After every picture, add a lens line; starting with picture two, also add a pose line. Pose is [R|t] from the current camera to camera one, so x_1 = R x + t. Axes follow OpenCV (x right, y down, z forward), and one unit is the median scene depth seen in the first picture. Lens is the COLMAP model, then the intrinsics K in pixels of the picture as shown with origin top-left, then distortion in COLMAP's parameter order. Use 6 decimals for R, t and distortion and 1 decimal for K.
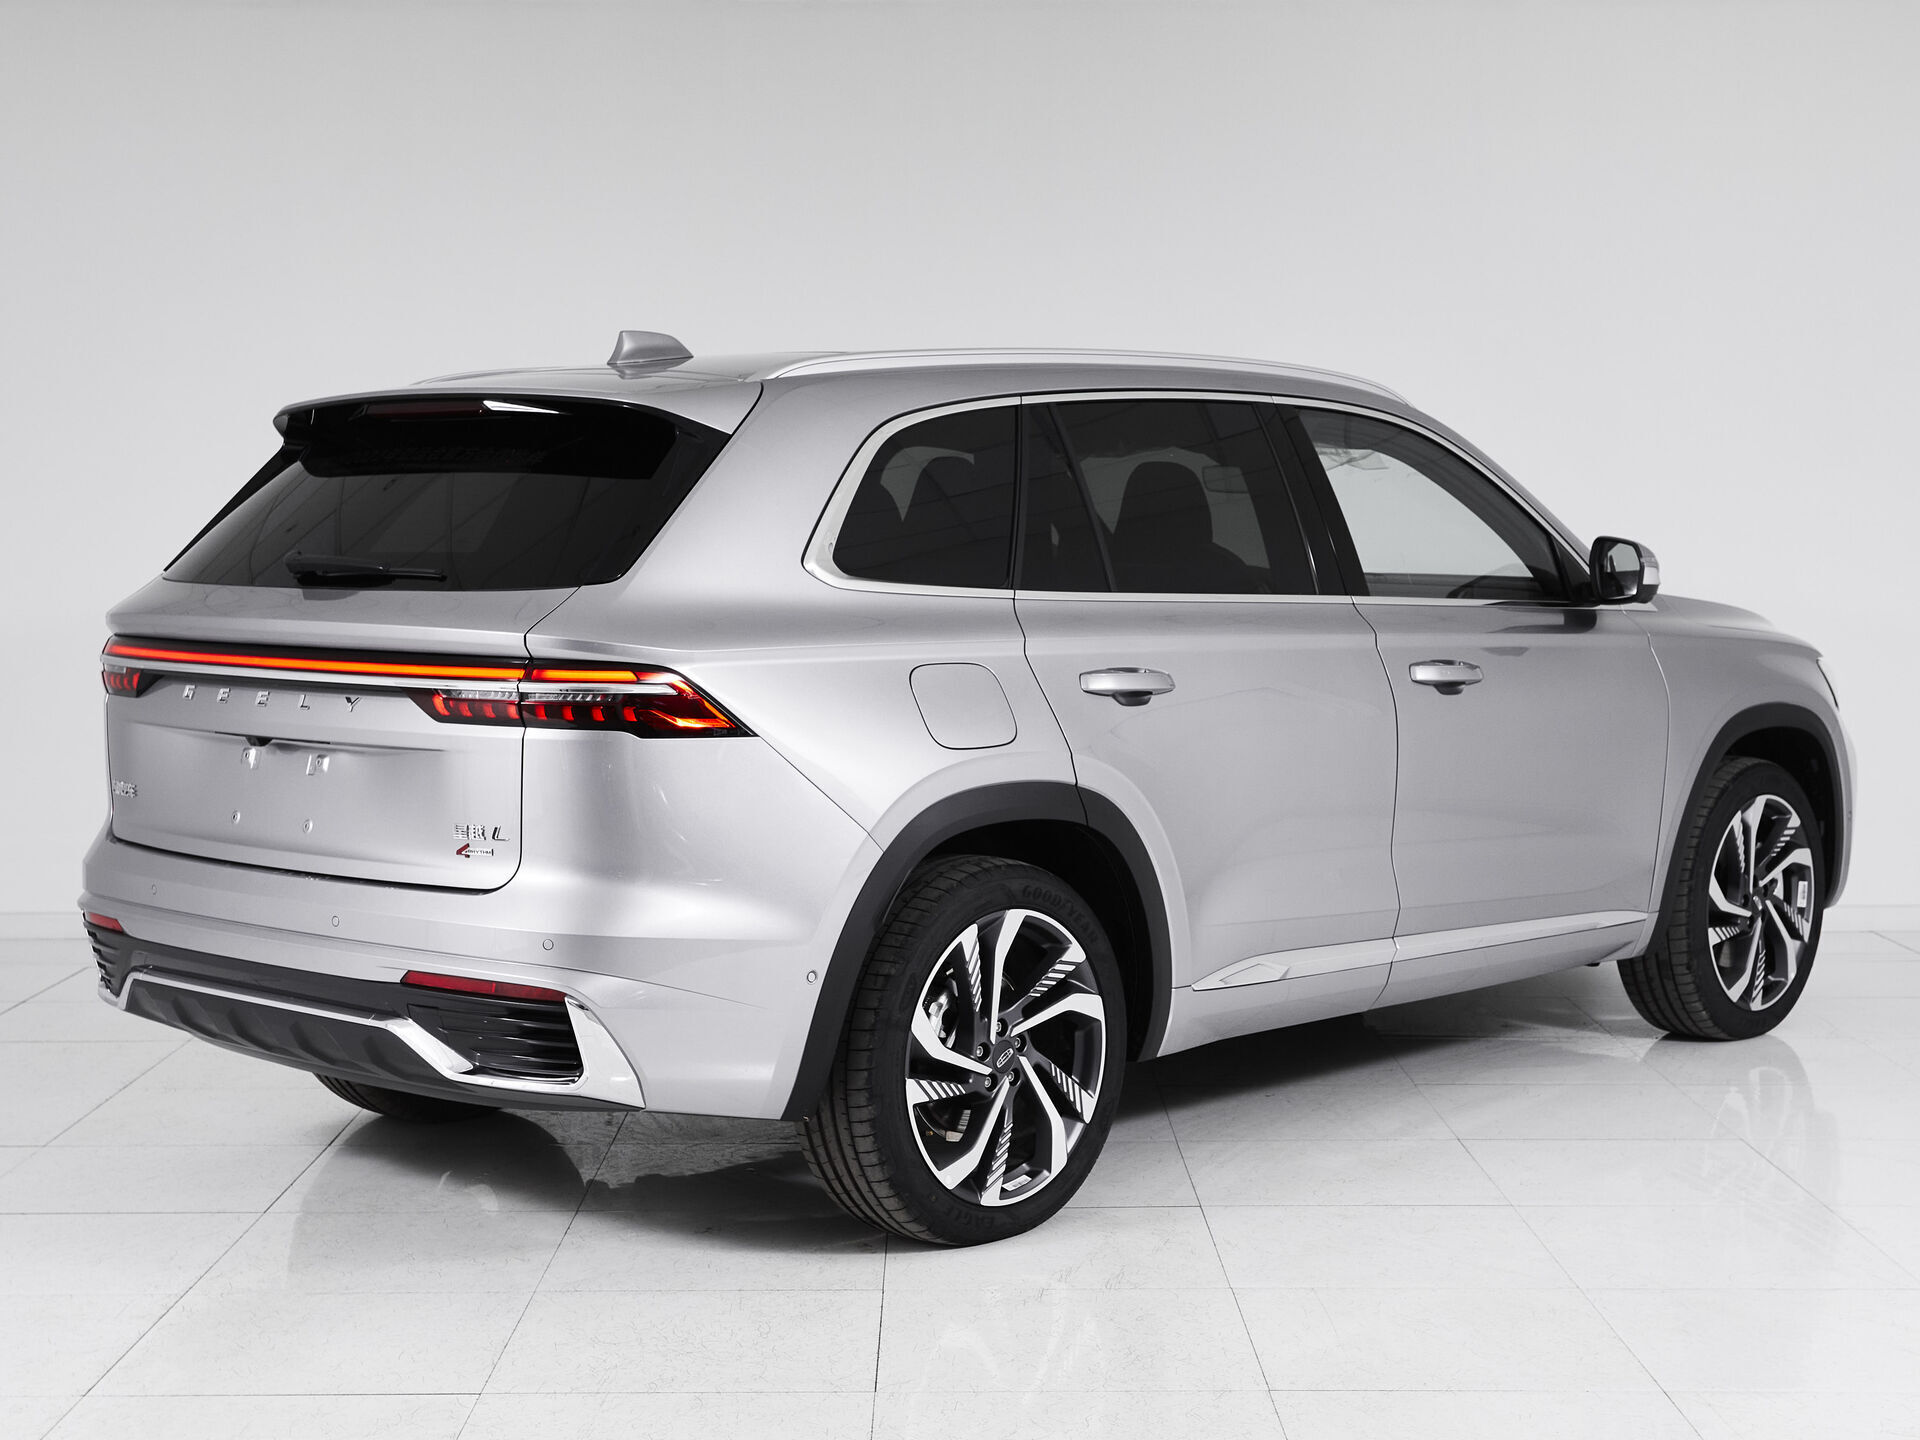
lens RADIAL K [[2309.7, 0, 952.6], [0, 2309.7, 728.6], [0, 0, 1]] dist [0.039002, 0.000000]
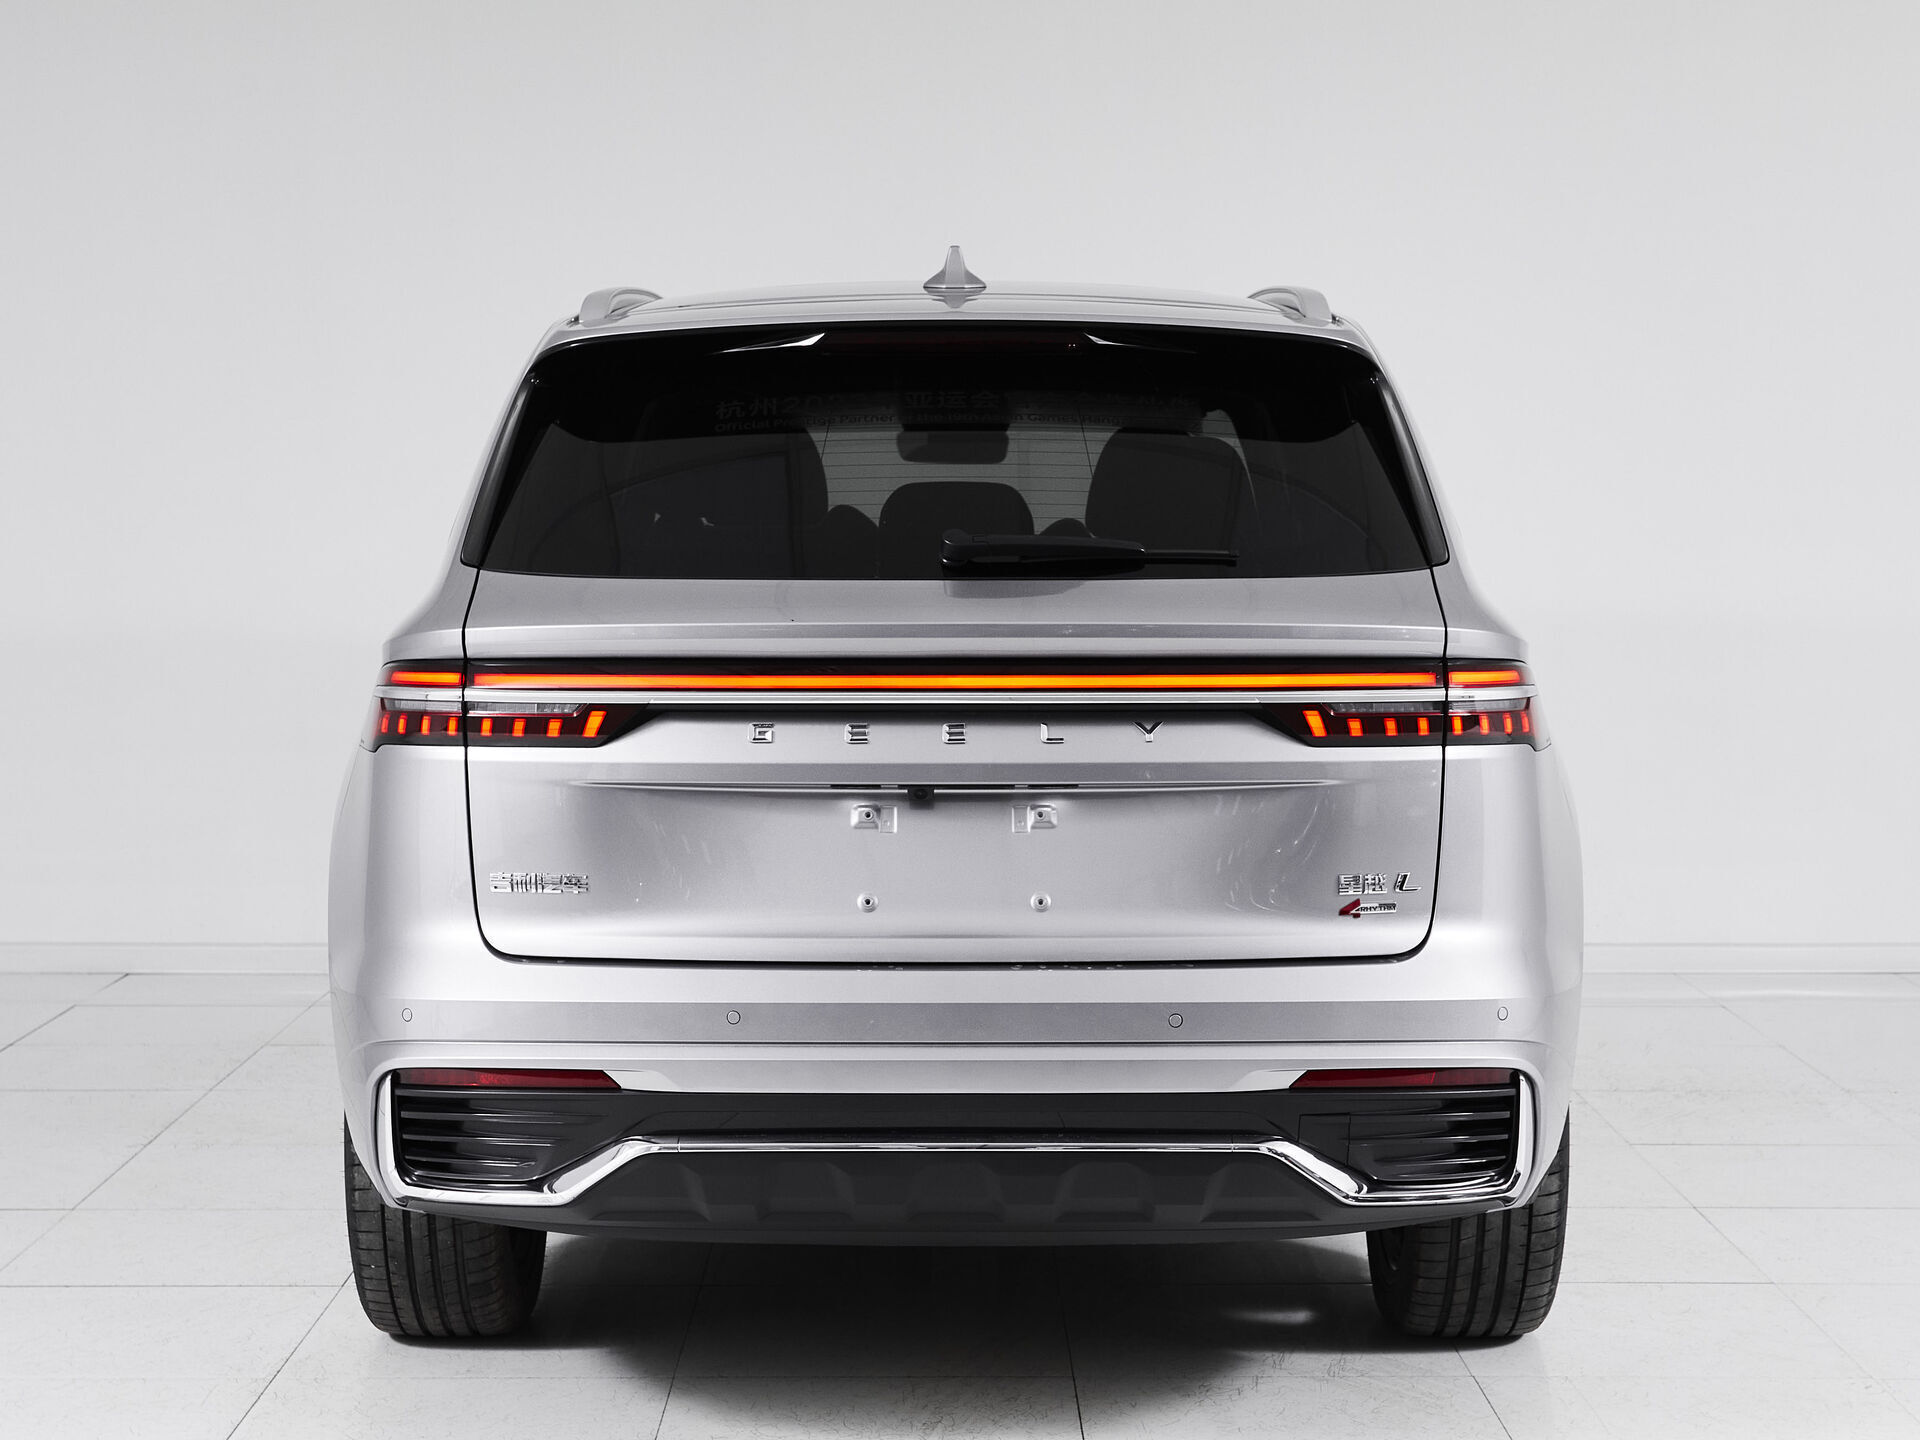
lens RADIAL K [[2309.7, 0, 960.2], [0, 2309.7, 716.7], [0, 0, 1]] dist [0.039002, 0.000000]
pose [[0.863326, -0.072165, 0.499460, -0.559979], [0.061358, 0.997390, 0.038051, -0.039142], [-0.500902, -0.002204, 0.865501, 0.310055]]
